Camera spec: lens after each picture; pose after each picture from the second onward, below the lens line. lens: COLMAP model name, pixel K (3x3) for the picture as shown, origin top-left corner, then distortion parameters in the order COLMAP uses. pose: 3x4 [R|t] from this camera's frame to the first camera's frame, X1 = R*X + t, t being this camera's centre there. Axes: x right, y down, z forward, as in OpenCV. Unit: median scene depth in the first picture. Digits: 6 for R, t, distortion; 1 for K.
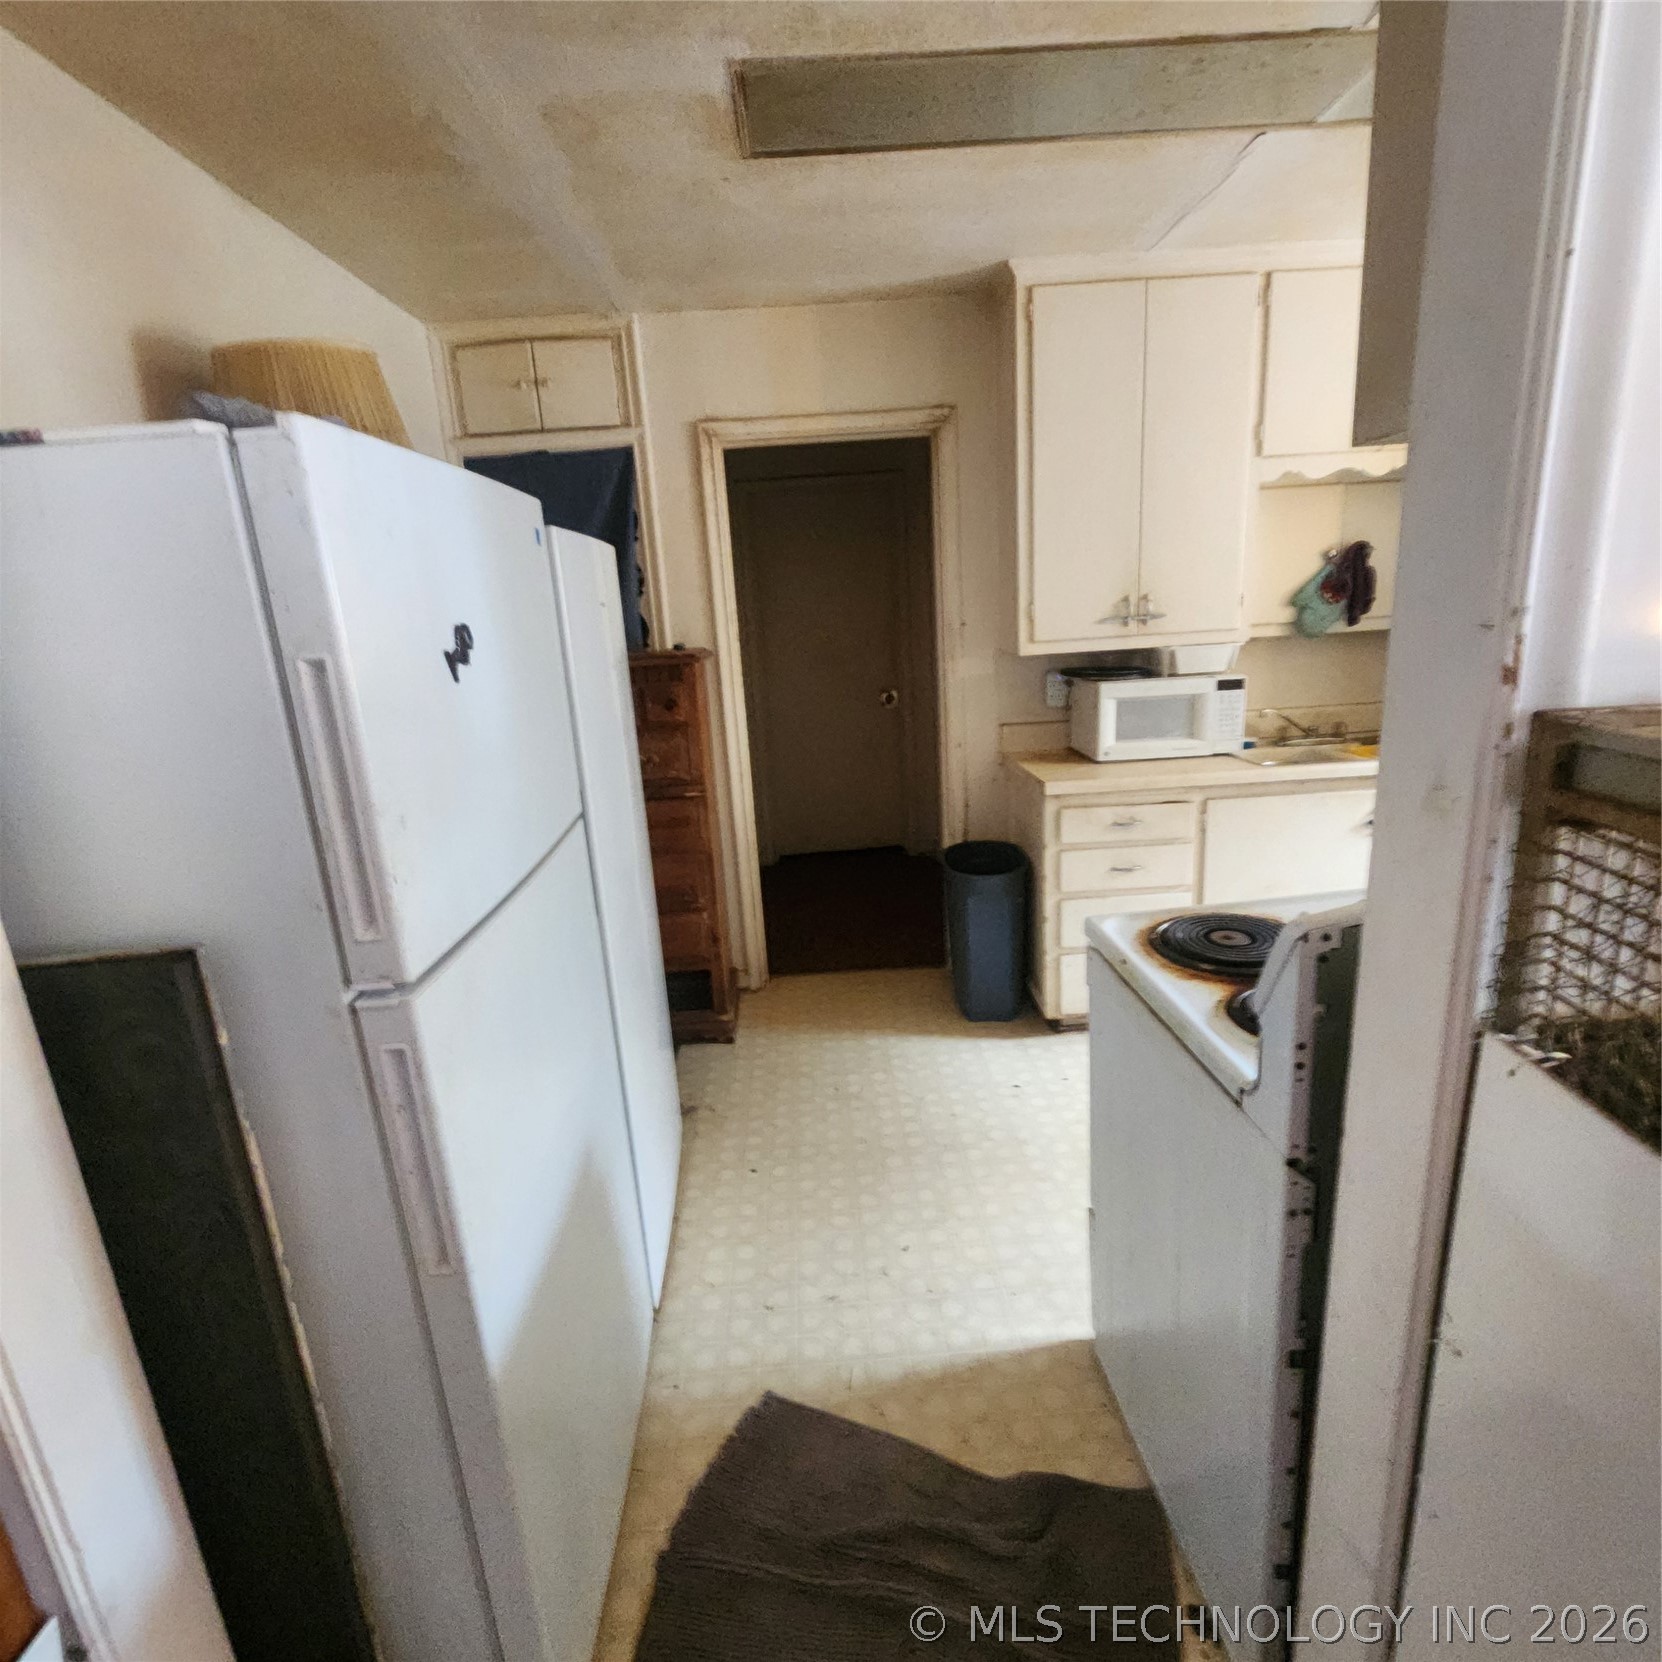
lens RADIAL K [[909.3, 0, 828.0], [0, 909.3, 839.7], [0, 0, 1]] dist [-0.002113, 0.001765]
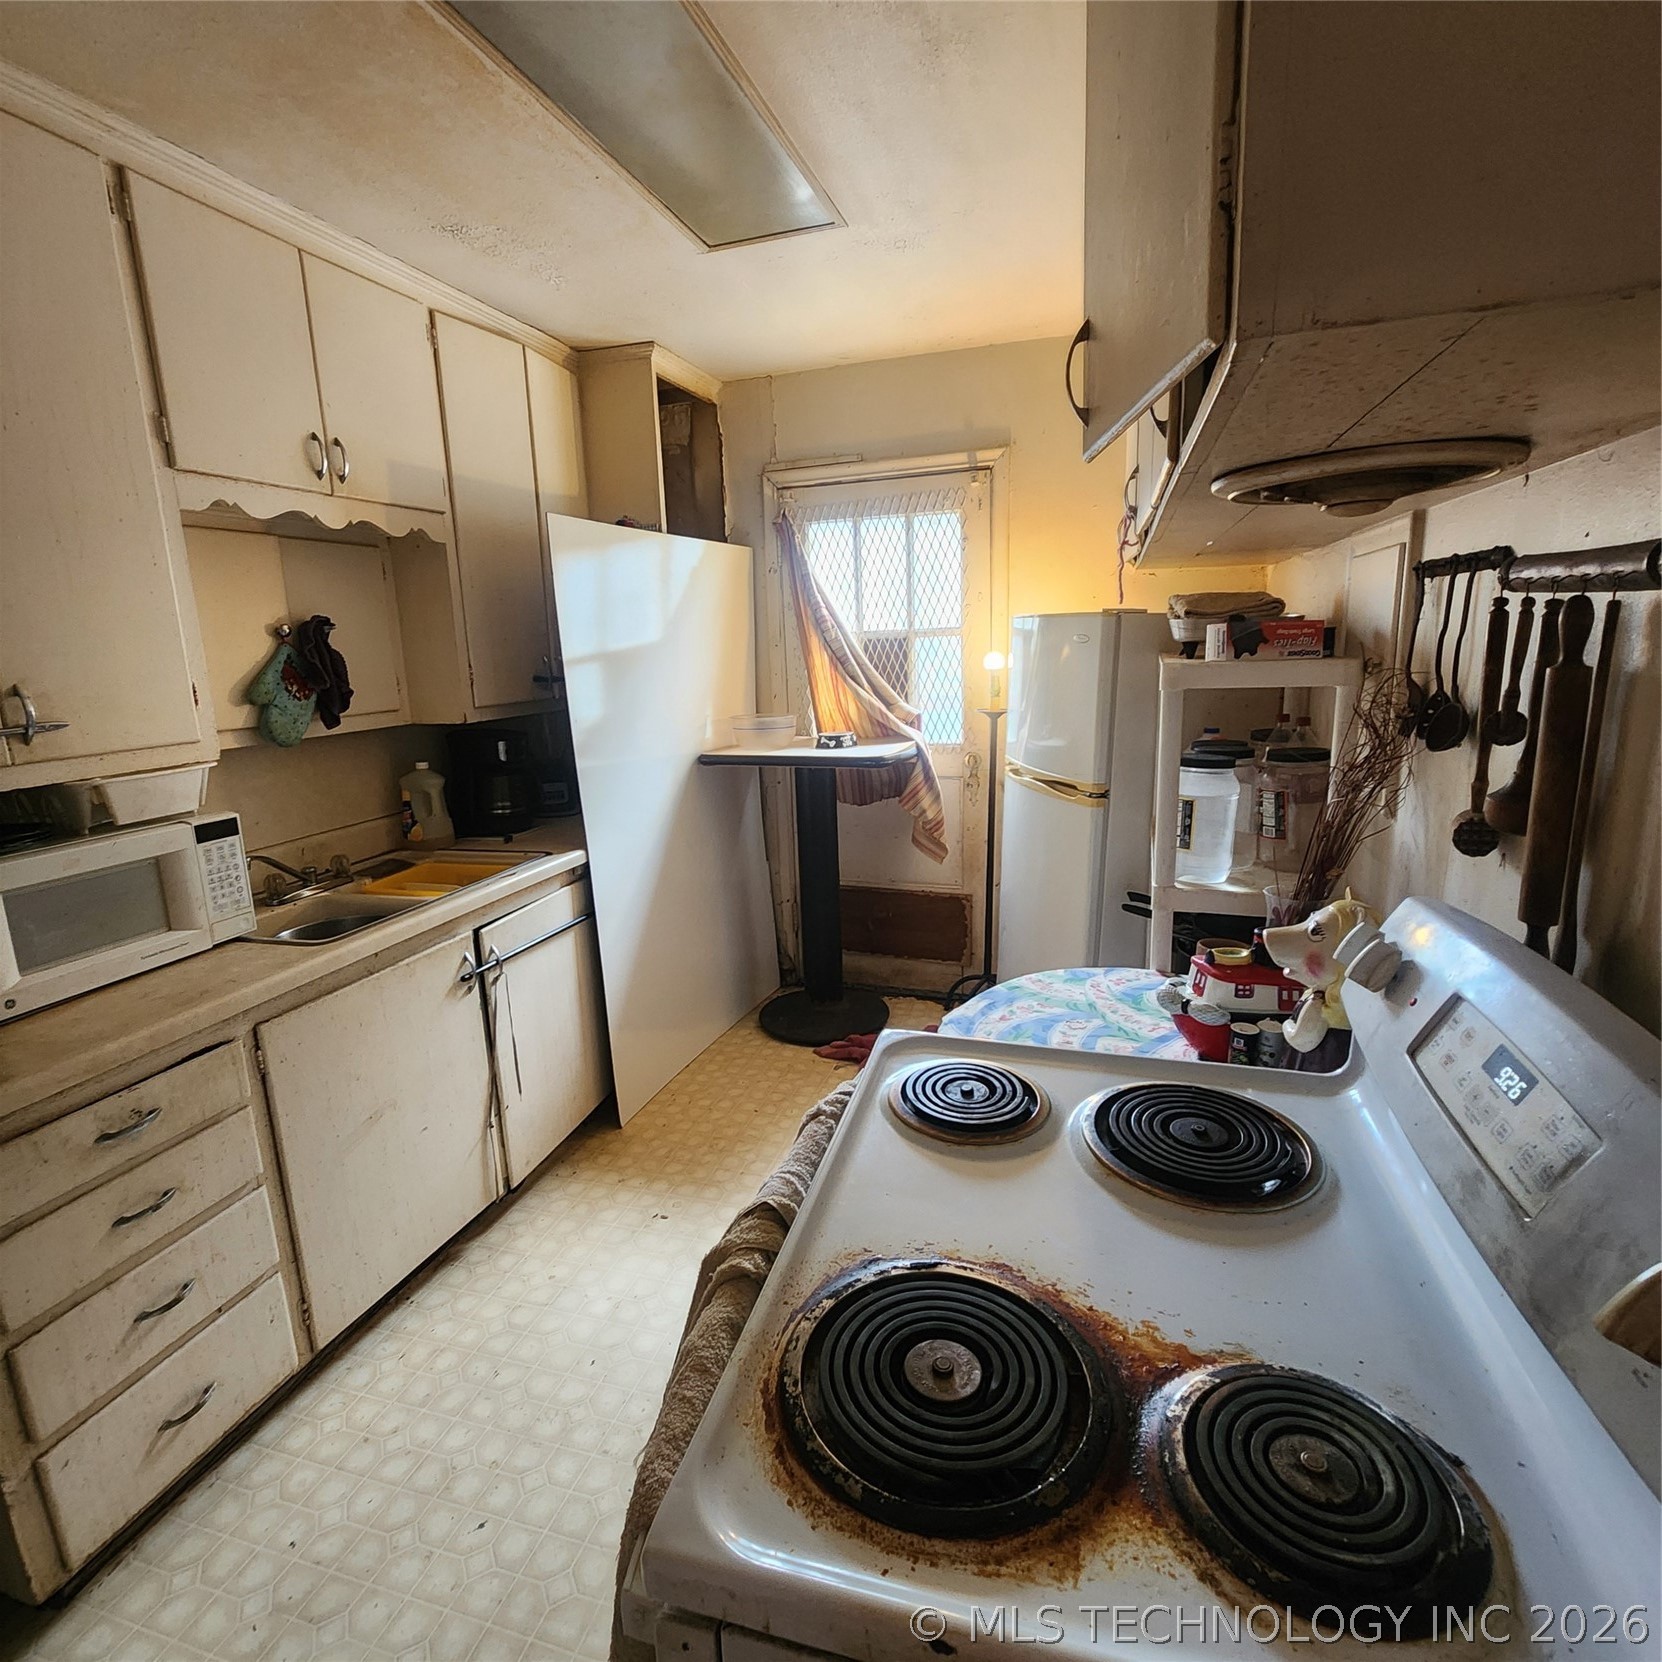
lens RADIAL K [[909.3, 0, 836.5], [0, 909.3, 833.0], [0, 0, 1]] dist [-0.002113, 0.001765]
pose [[0.324453, -0.152893, 0.933463, 0.006720], [0.251746, 0.965215, 0.070592, -0.107074], [-0.911786, 0.212091, 0.351657, 0.404550]]
